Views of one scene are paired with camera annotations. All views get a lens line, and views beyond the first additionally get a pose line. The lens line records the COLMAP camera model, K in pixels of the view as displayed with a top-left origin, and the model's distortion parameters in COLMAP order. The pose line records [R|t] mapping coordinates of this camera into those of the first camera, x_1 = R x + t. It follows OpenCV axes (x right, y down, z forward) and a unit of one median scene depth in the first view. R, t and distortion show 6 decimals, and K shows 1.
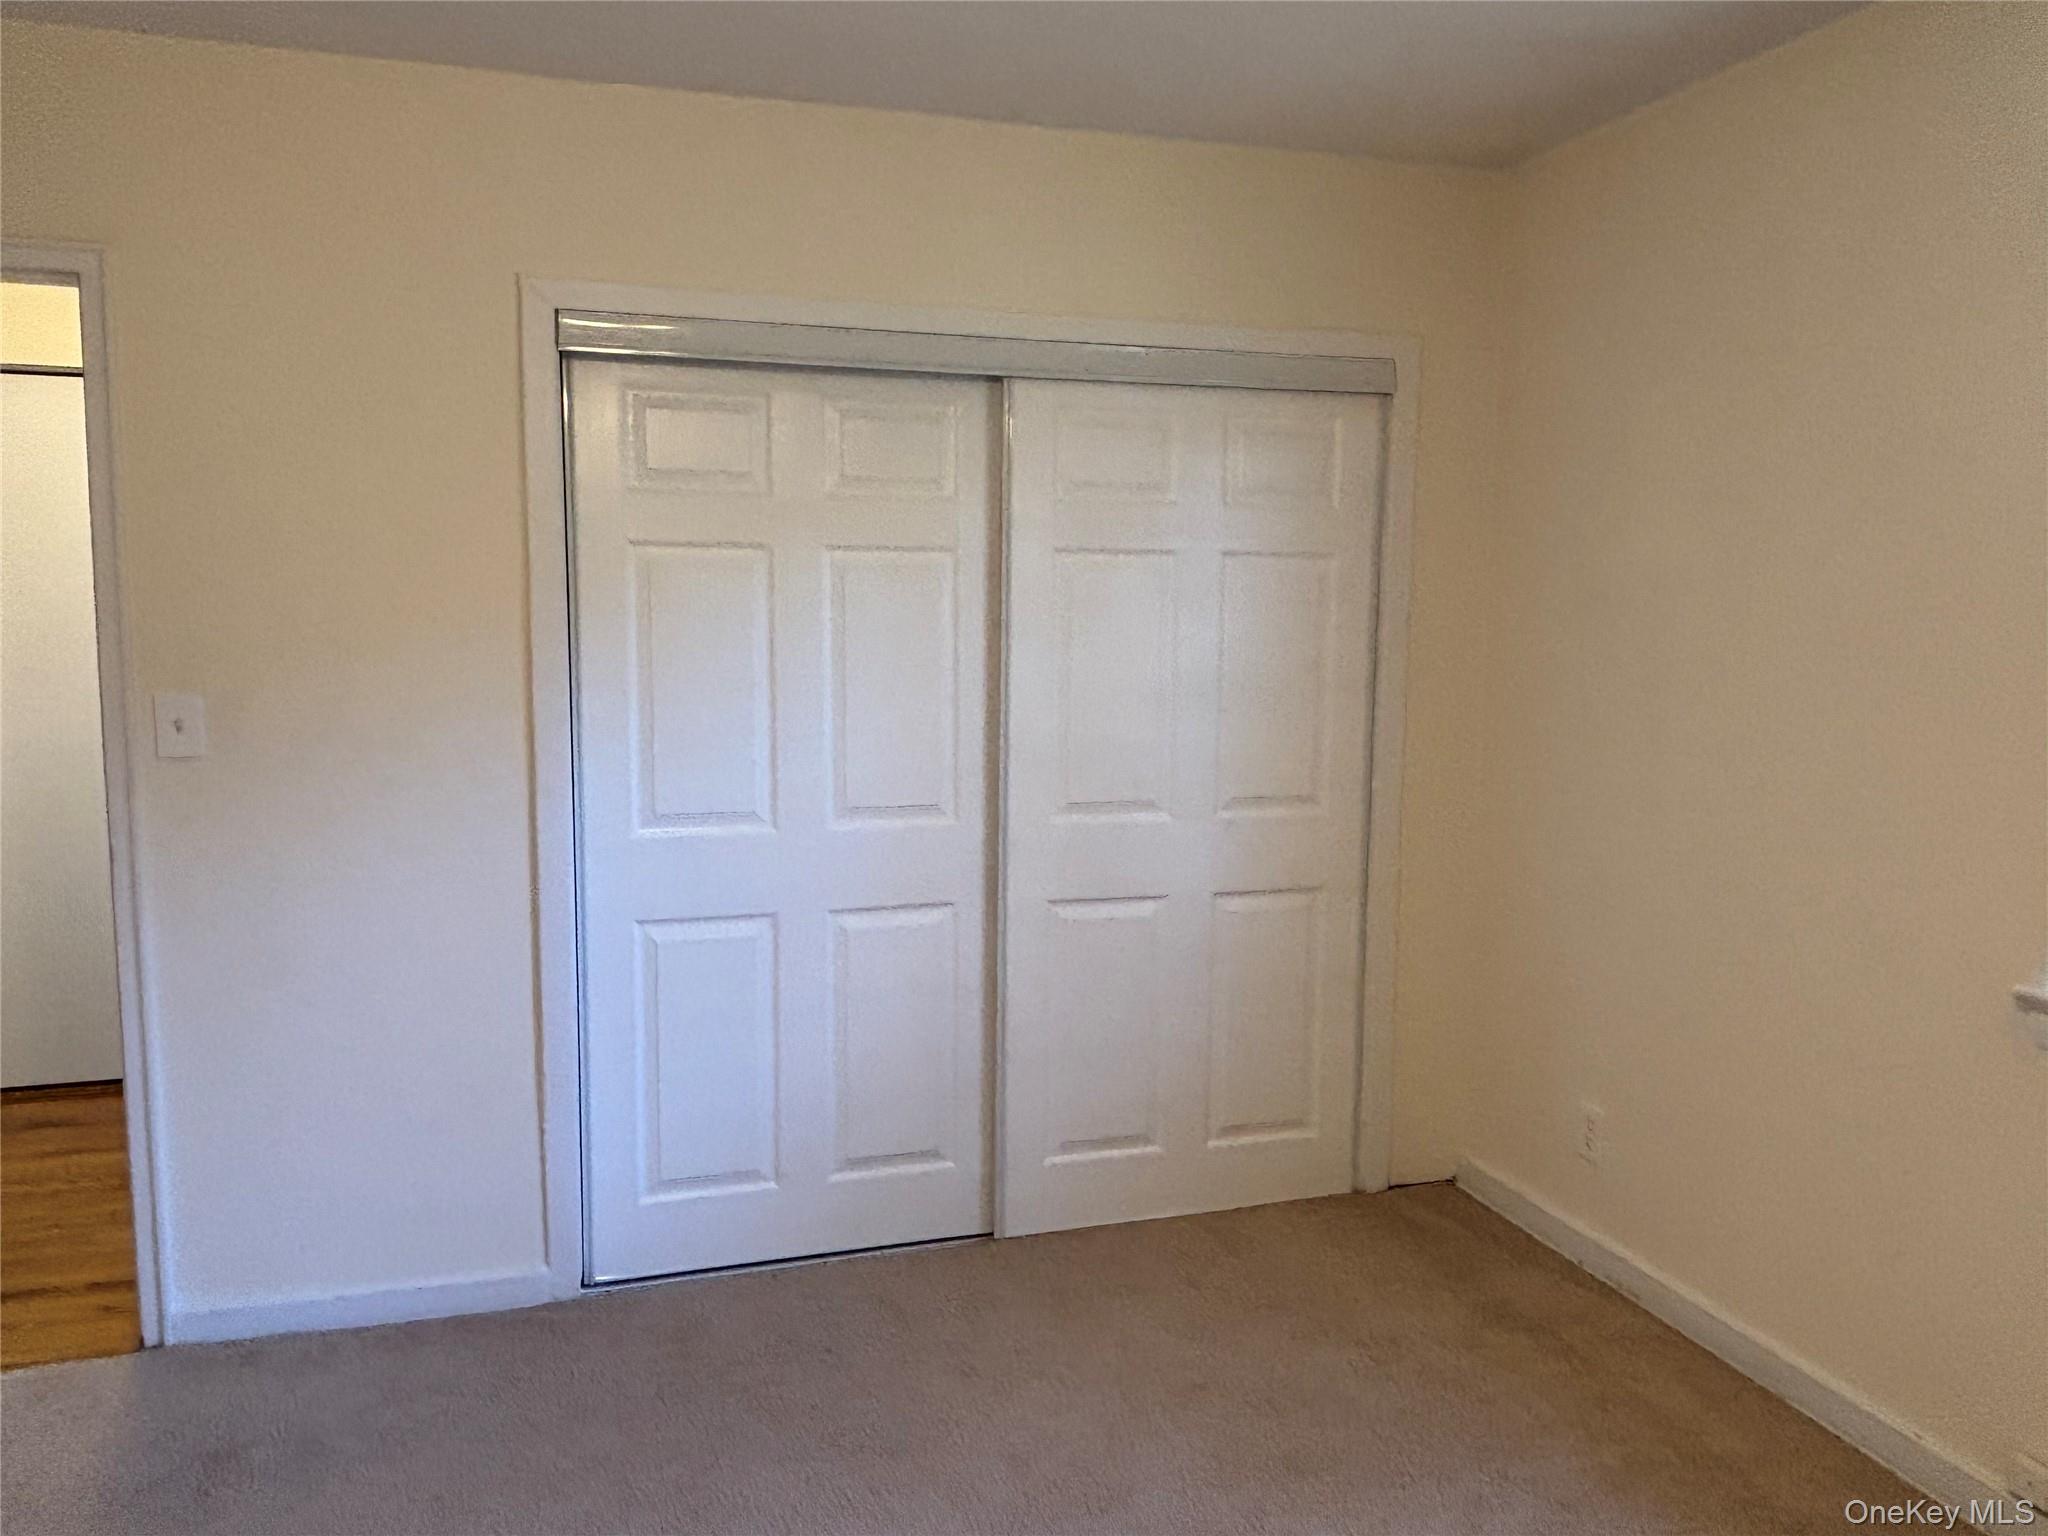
lens RADIAL K [[1429.3, 0, 1030.5], [0, 1429.3, 775.0], [0, 0, 1]] dist [0.009579, -0.002557]
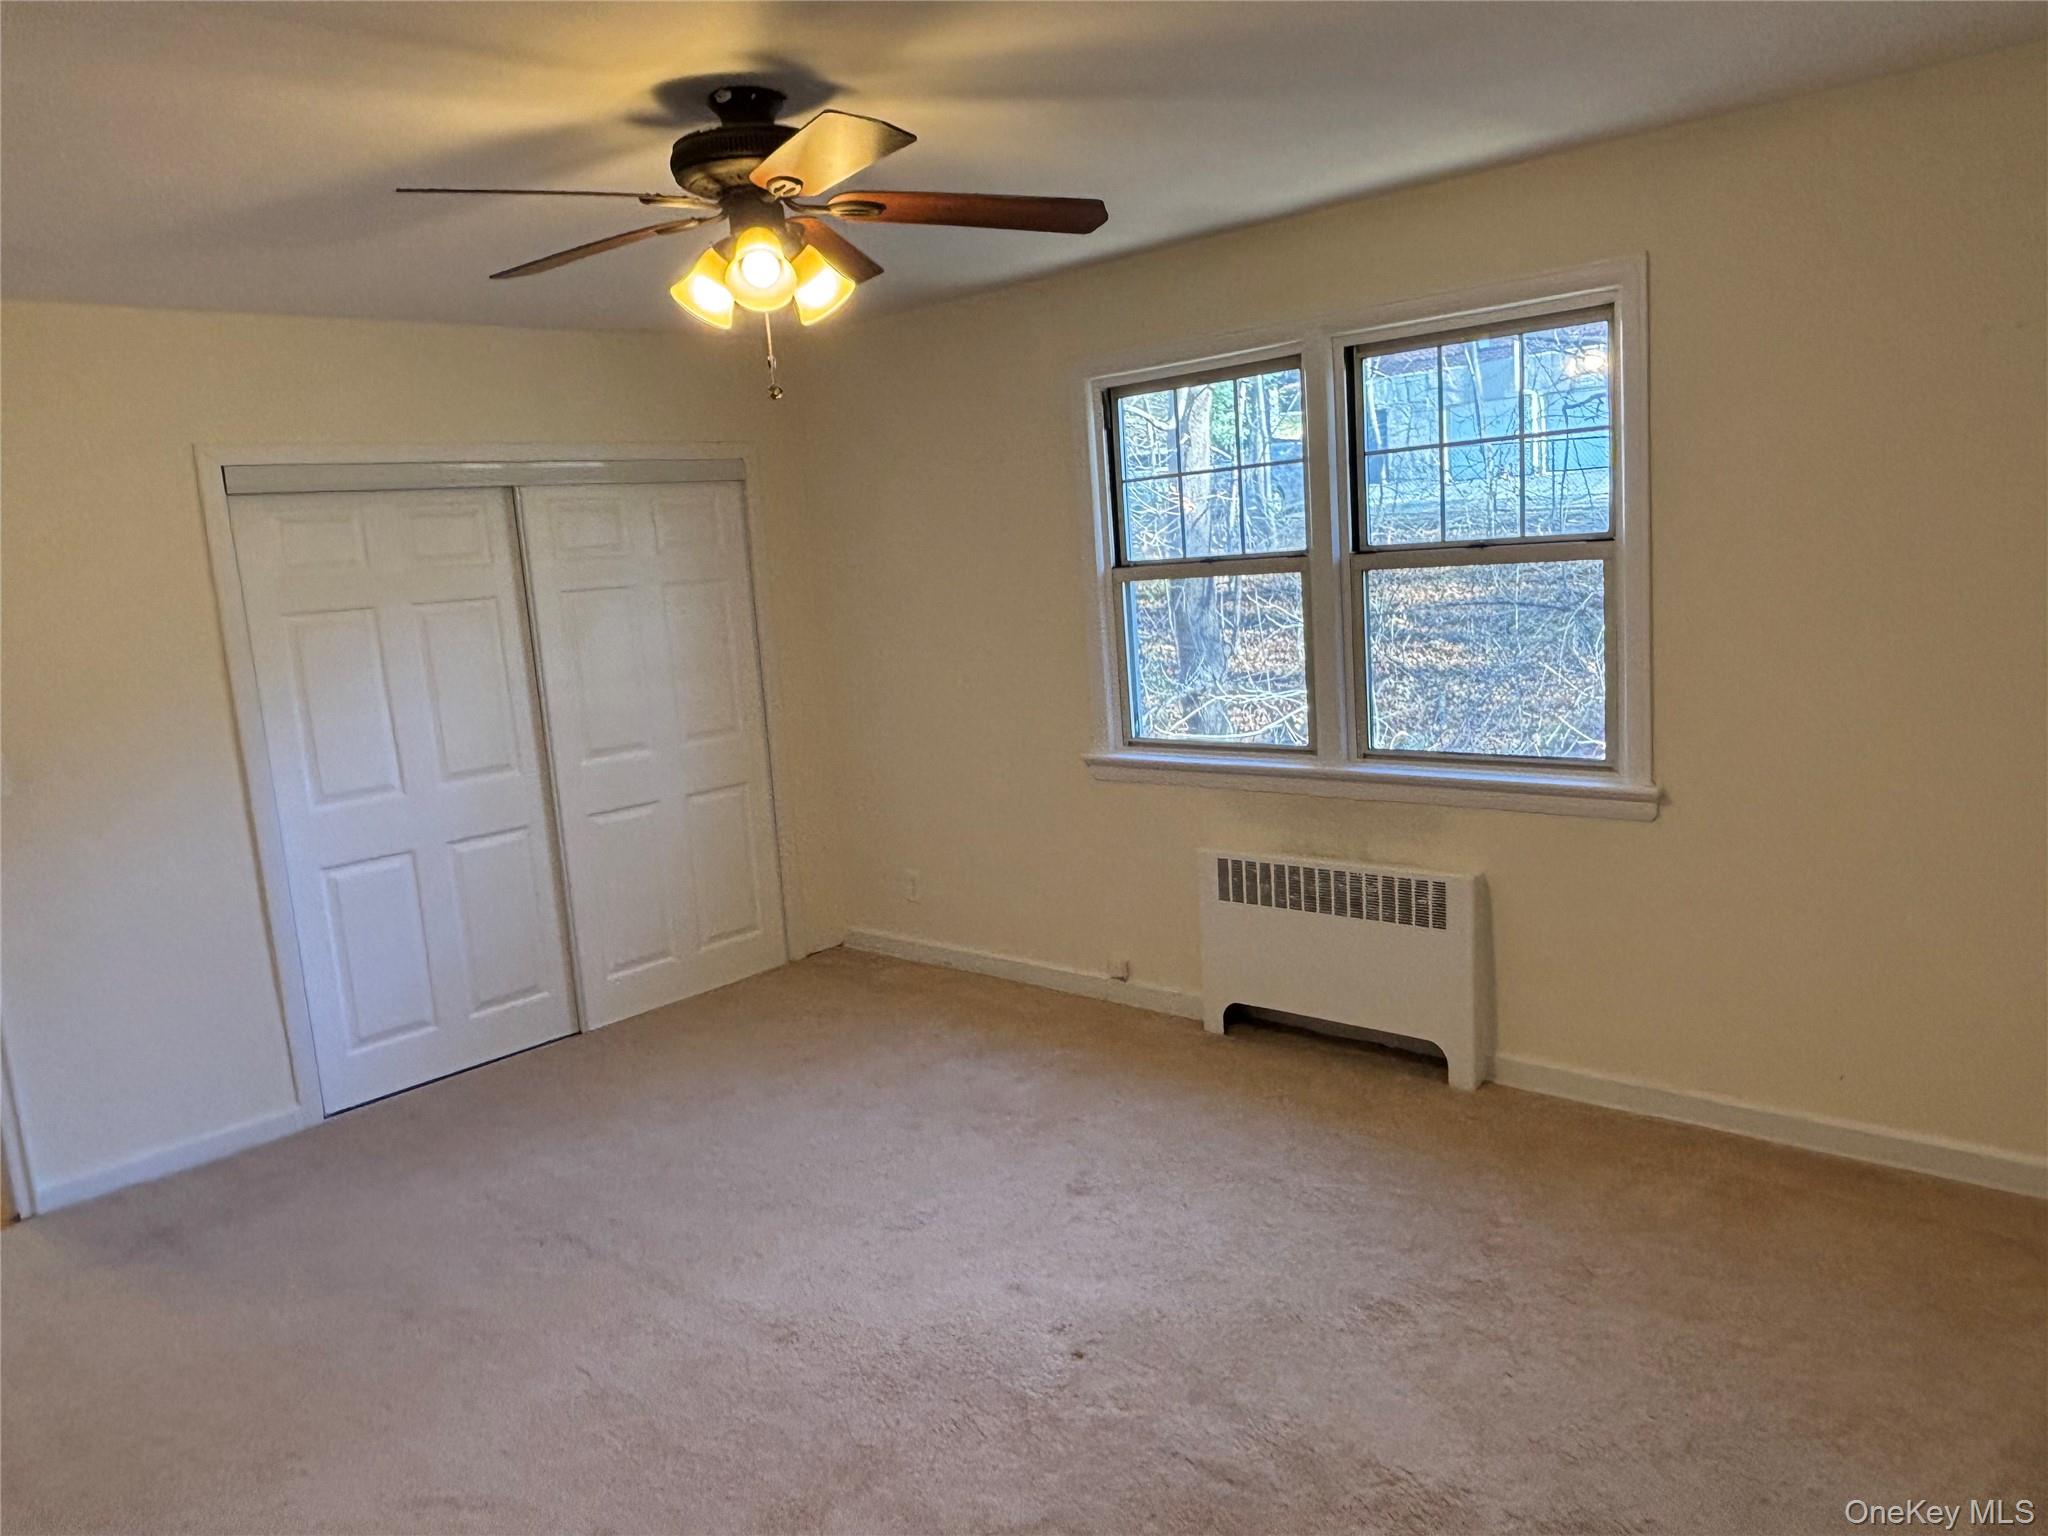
lens RADIAL K [[1429.3, 0, 1030.5], [0, 1429.3, 775.0], [0, 0, 1]] dist [0.009579, -0.002557]
pose [[0.854987, -0.148077, 0.497062, -0.354039], [0.133042, 0.988926, 0.065763, 0.006421], [-0.501296, 0.009904, 0.865219, -0.621638]]
